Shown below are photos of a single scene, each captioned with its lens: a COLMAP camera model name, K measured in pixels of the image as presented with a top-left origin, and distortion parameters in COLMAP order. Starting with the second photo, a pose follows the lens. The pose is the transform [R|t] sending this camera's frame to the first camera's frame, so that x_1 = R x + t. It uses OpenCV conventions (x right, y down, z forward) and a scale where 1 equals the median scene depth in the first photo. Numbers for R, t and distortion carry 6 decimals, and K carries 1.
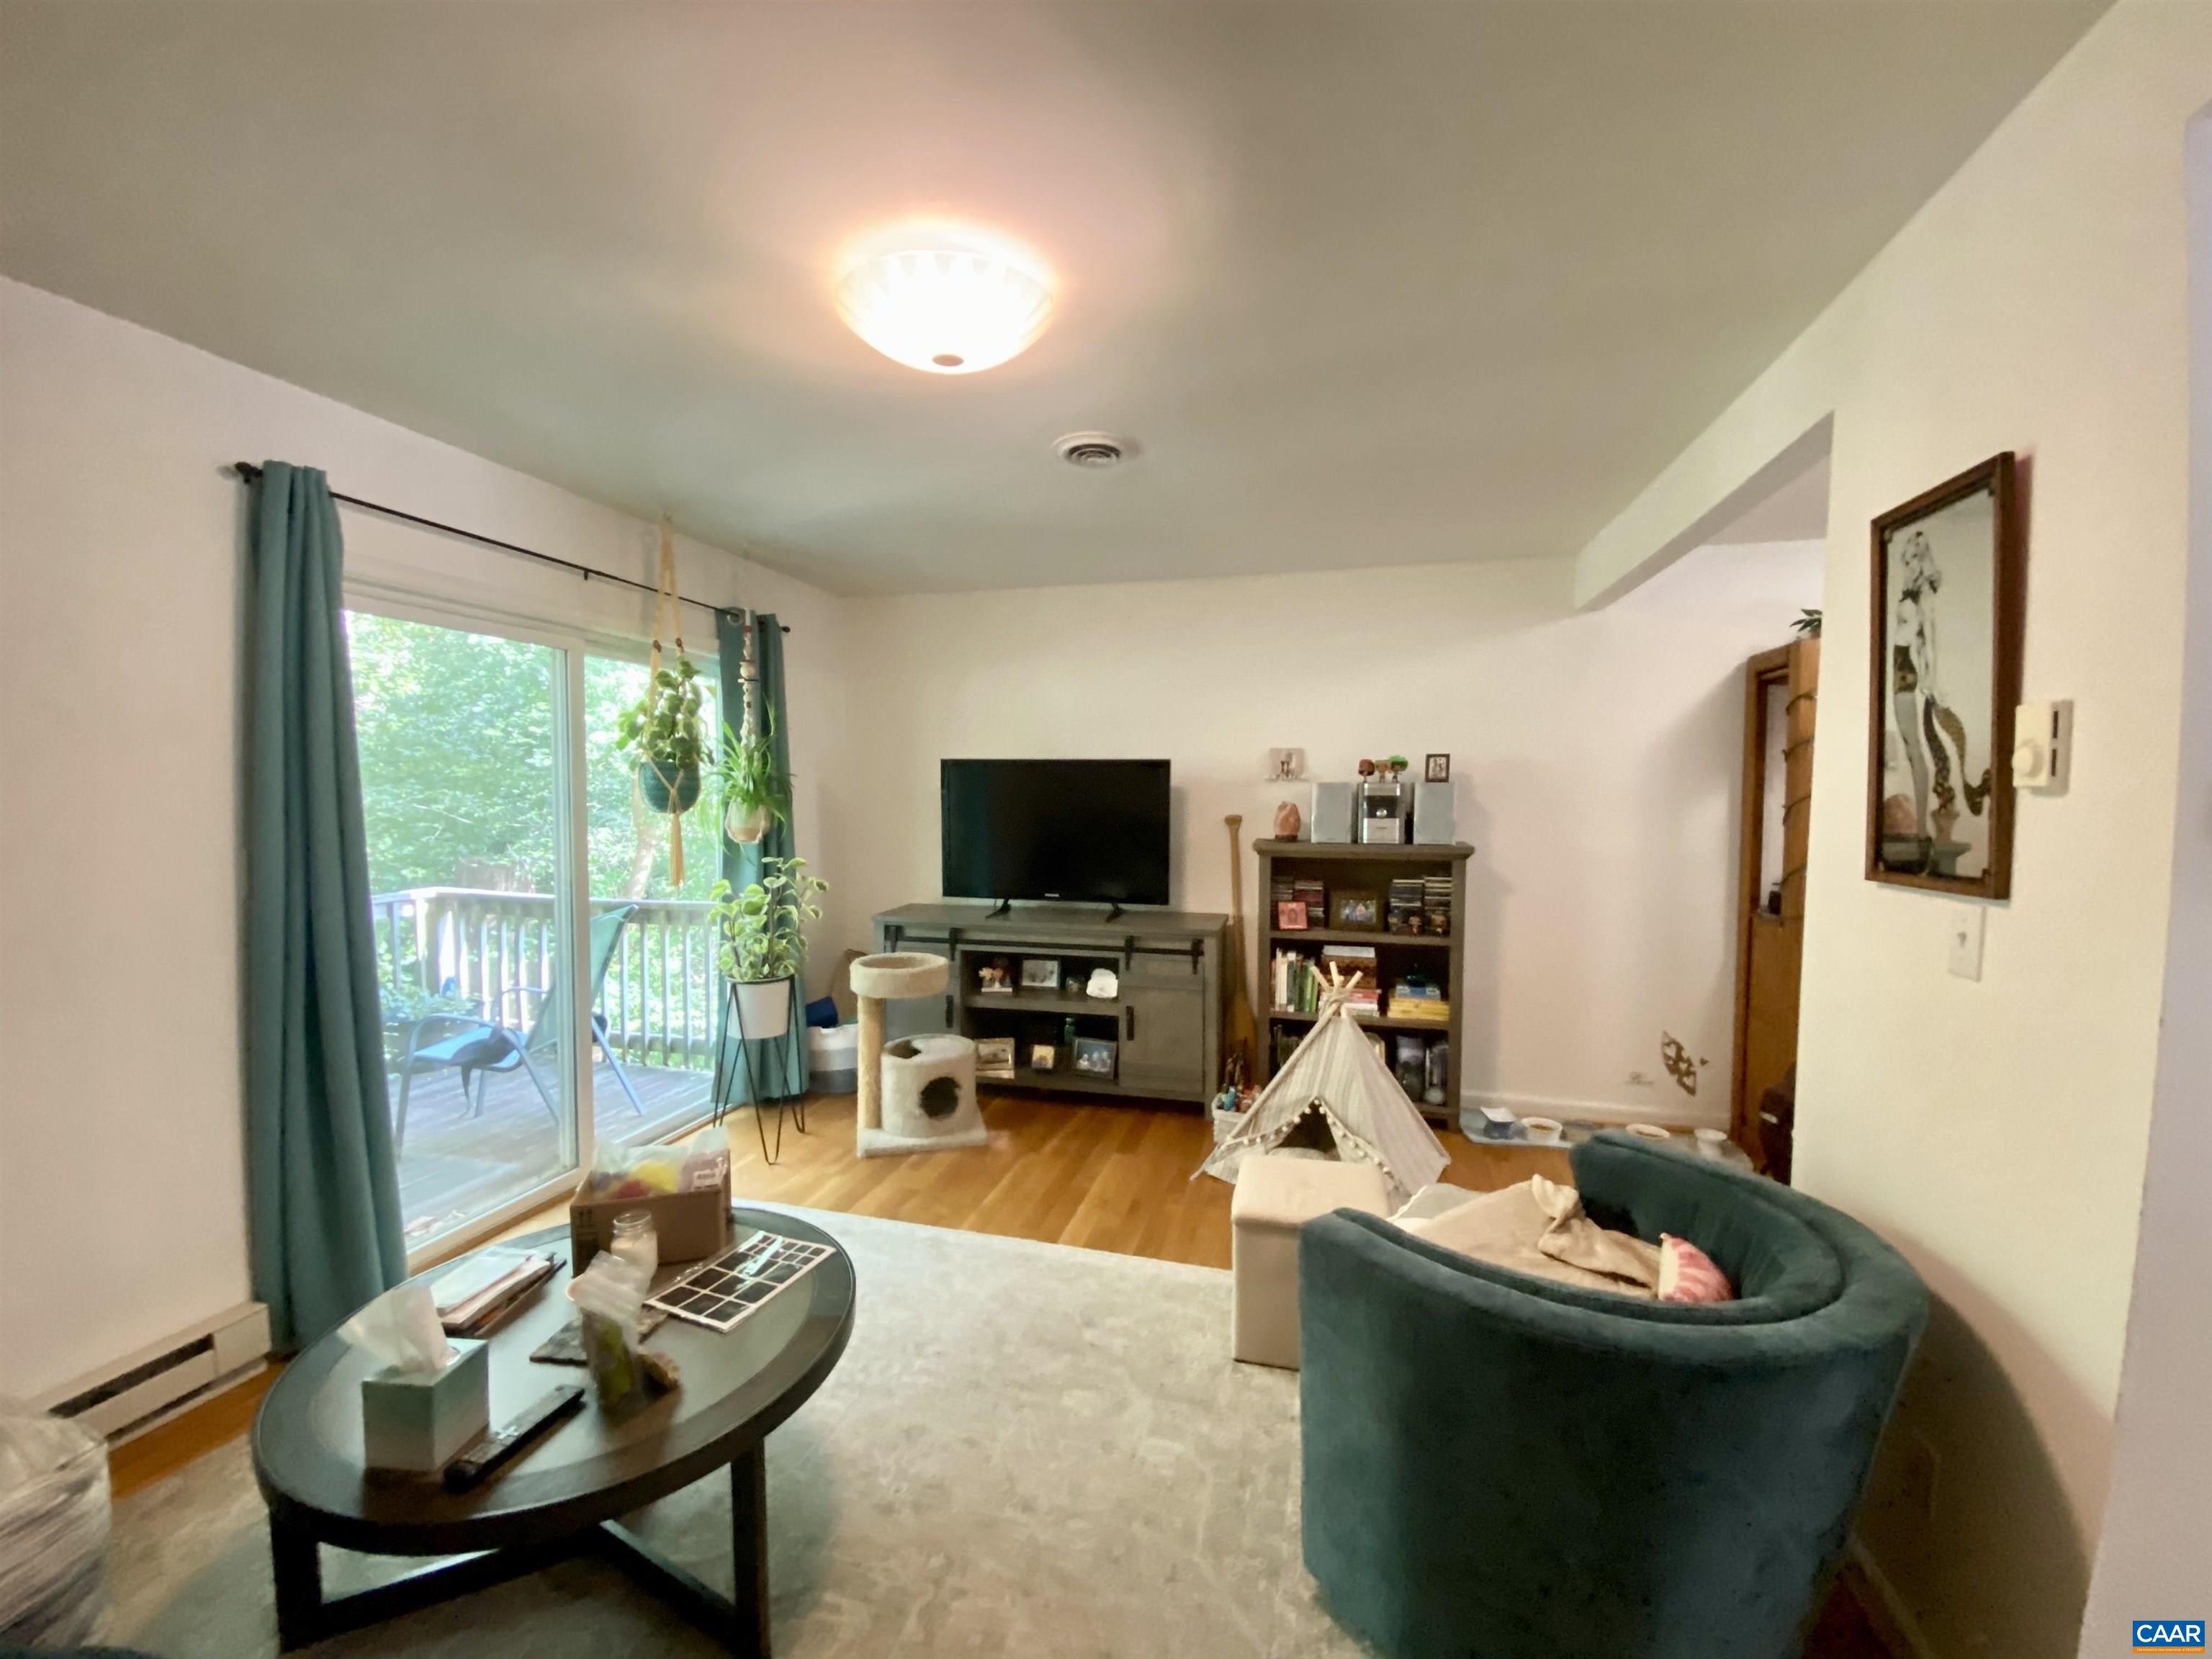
lens RADIAL K [[894.0, 0, 1087.9], [0, 894.0, 824.1], [0, 0, 1]] dist [0.011179, -0.001477]
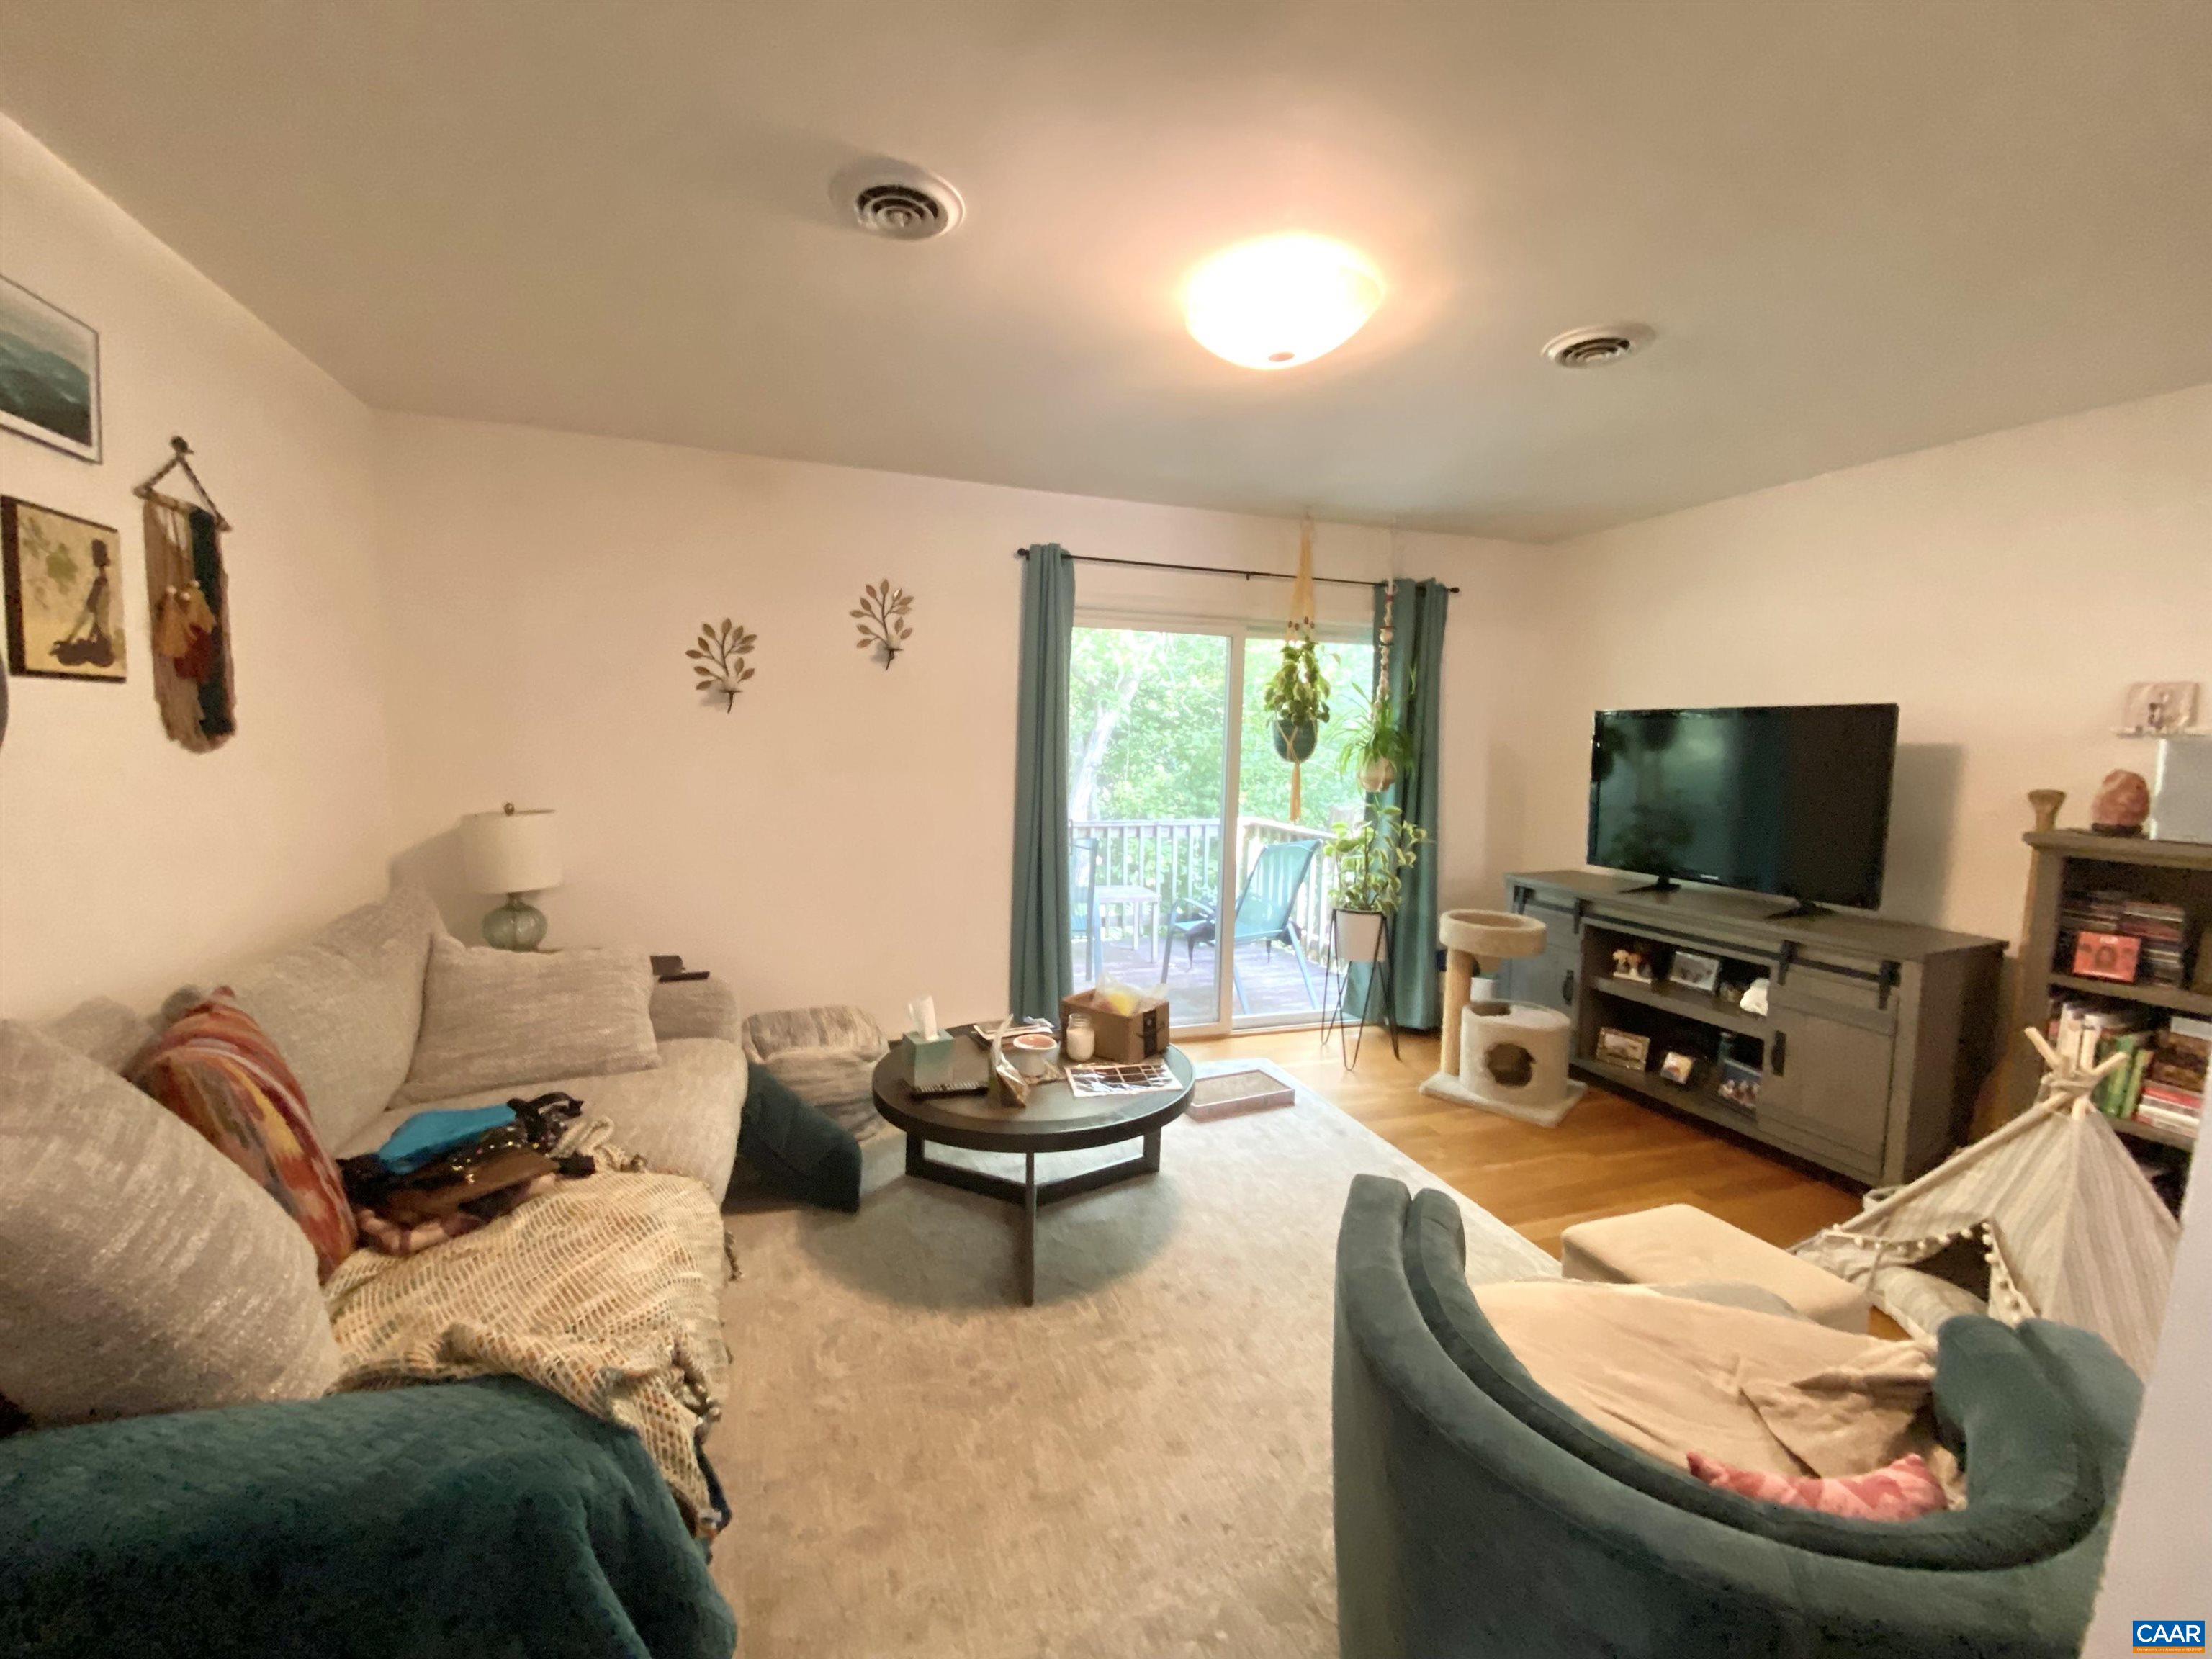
lens RADIAL K [[894.0, 0, 1090.3], [0, 894.0, 827.9], [0, 0, 1]] dist [0.011179, -0.001477]
pose [[0.562159, 0.084091, -0.822743, 0.342907], [-0.048941, 0.996456, 0.068405, 0.006363], [0.825580, 0.001812, 0.564283, 0.074925]]
